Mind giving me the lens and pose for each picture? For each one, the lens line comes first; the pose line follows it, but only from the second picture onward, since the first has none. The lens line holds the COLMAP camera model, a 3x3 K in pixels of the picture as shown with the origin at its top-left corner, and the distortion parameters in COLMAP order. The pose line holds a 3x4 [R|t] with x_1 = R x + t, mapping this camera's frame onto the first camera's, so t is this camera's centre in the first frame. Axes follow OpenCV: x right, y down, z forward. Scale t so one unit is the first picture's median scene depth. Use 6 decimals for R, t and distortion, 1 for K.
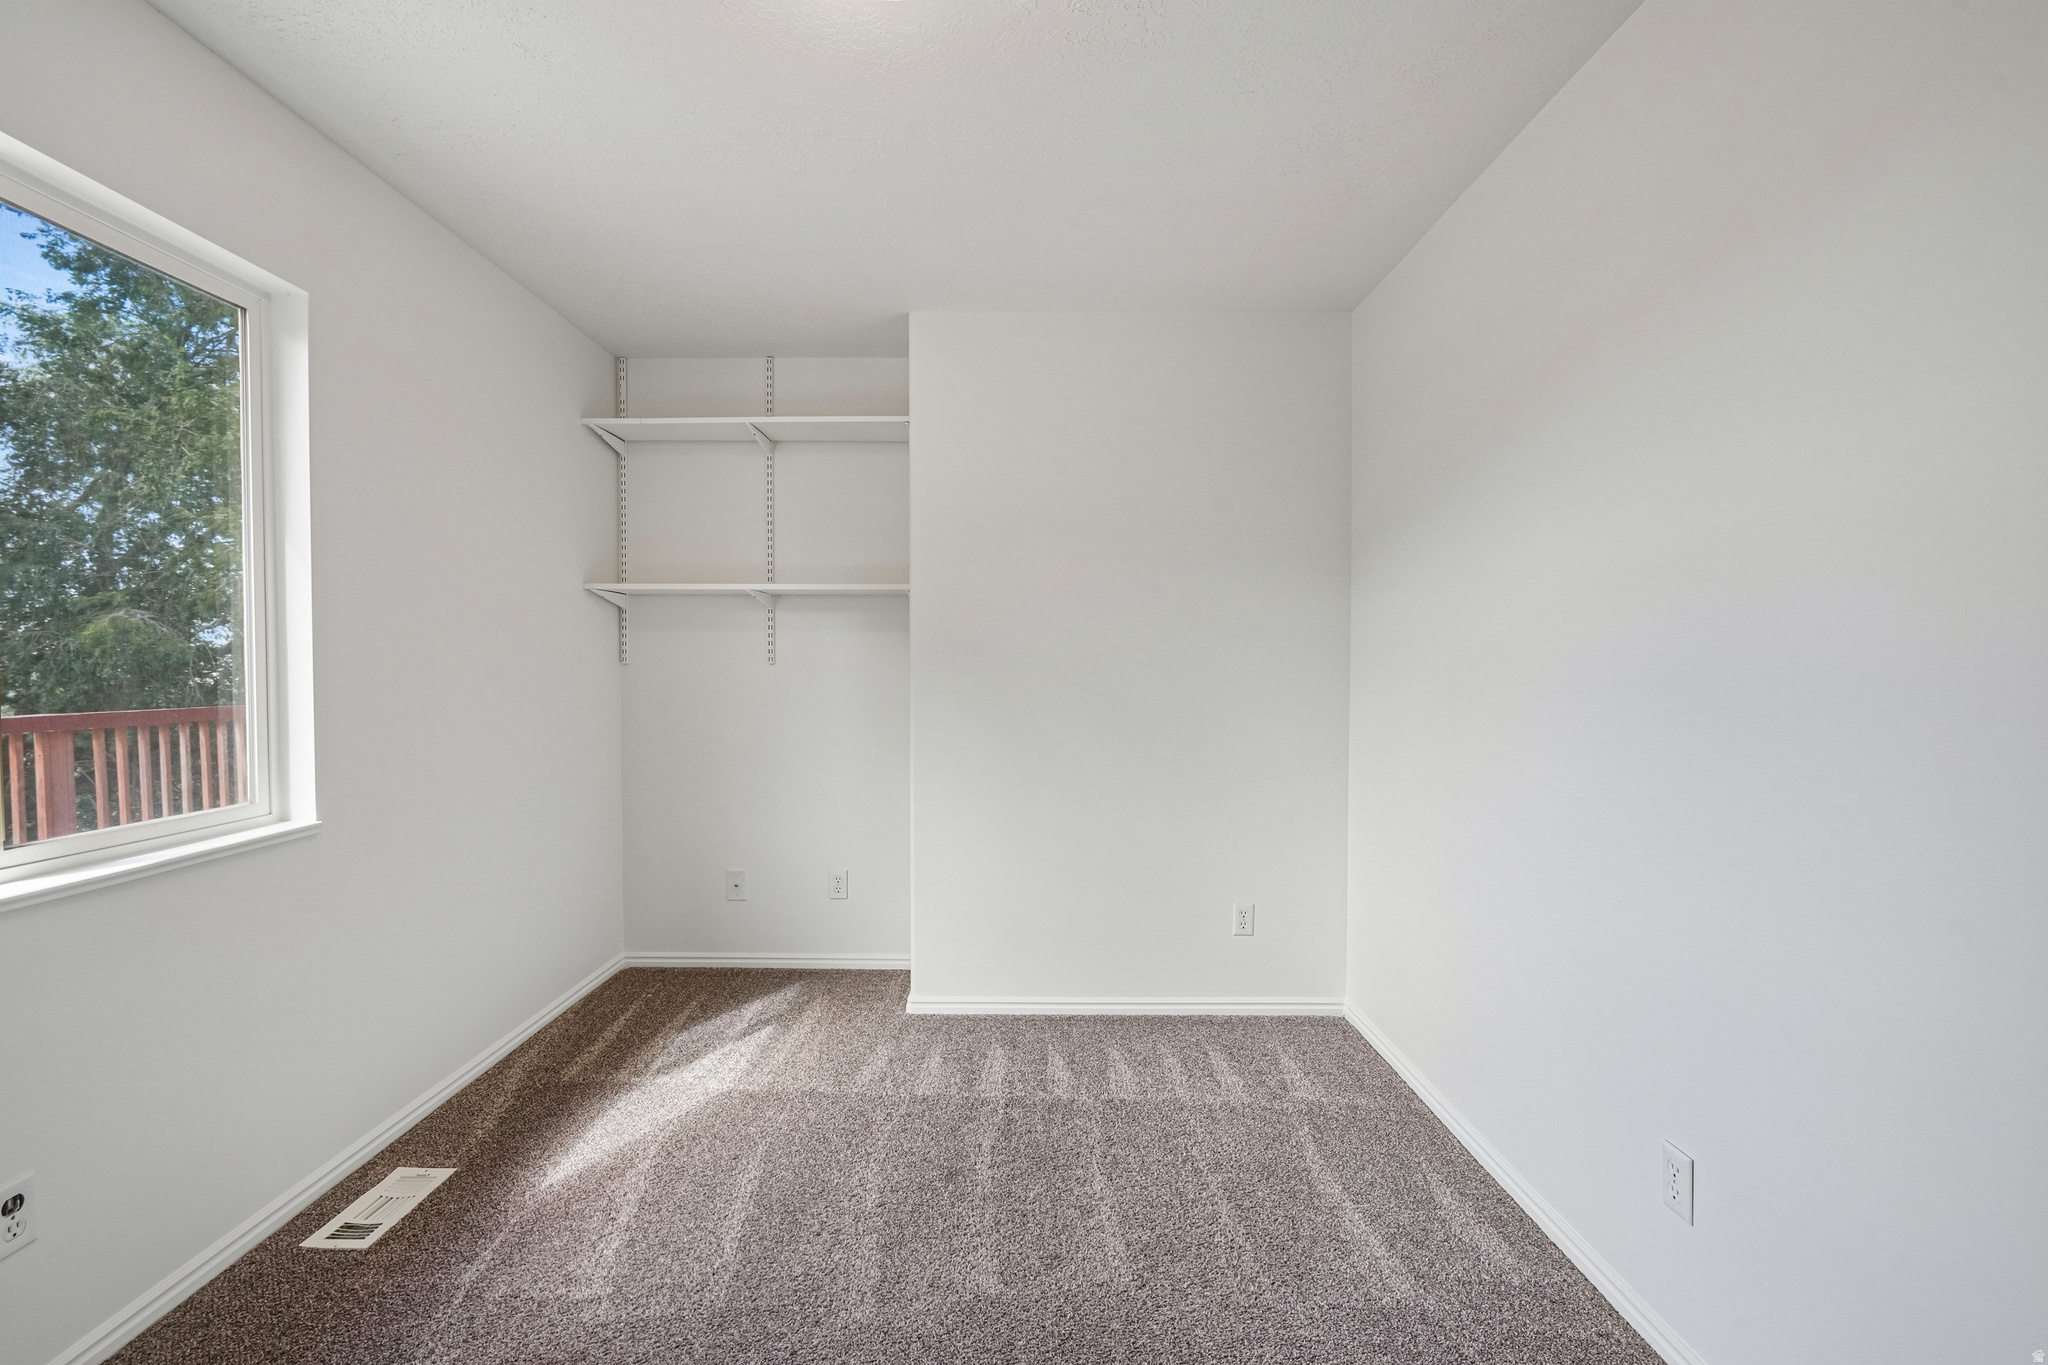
lens RADIAL K [[925.1, 0, 1014.8], [0, 925.1, 685.4], [0, 0, 1]] dist [-0.006044, 0.002187]
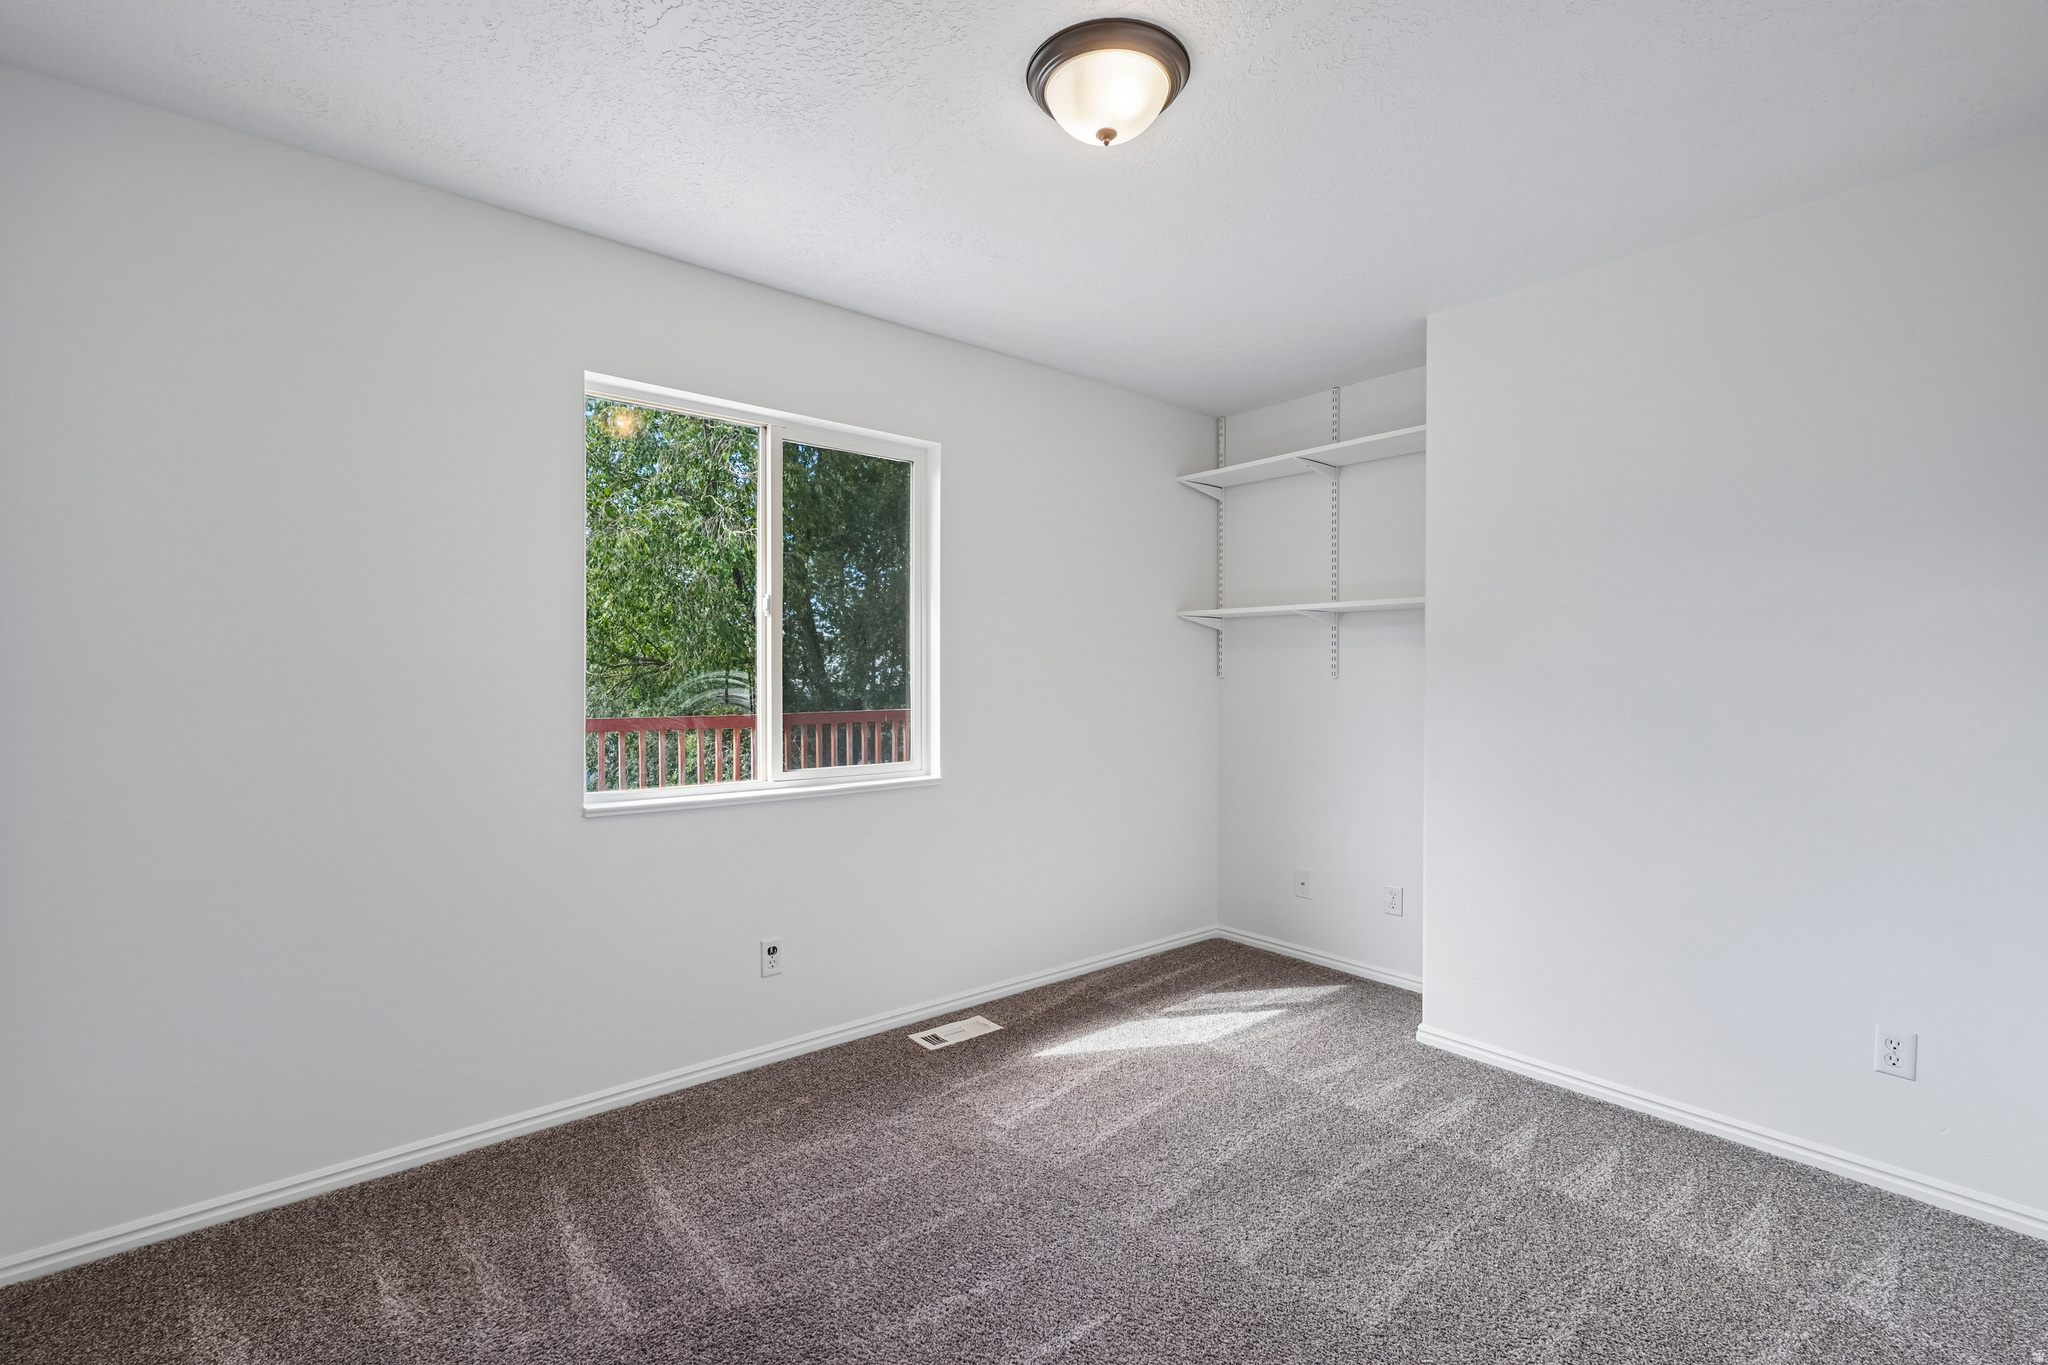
lens RADIAL K [[925.1, 0, 1012.3], [0, 925.1, 682.3], [0, 0, 1]] dist [-0.006044, 0.002187]
pose [[0.645857, 0.009864, -0.763395, 0.351436], [-0.022063, 0.999740, -0.005748, -0.005119], [0.763140, 0.020555, 0.645907, 0.046960]]
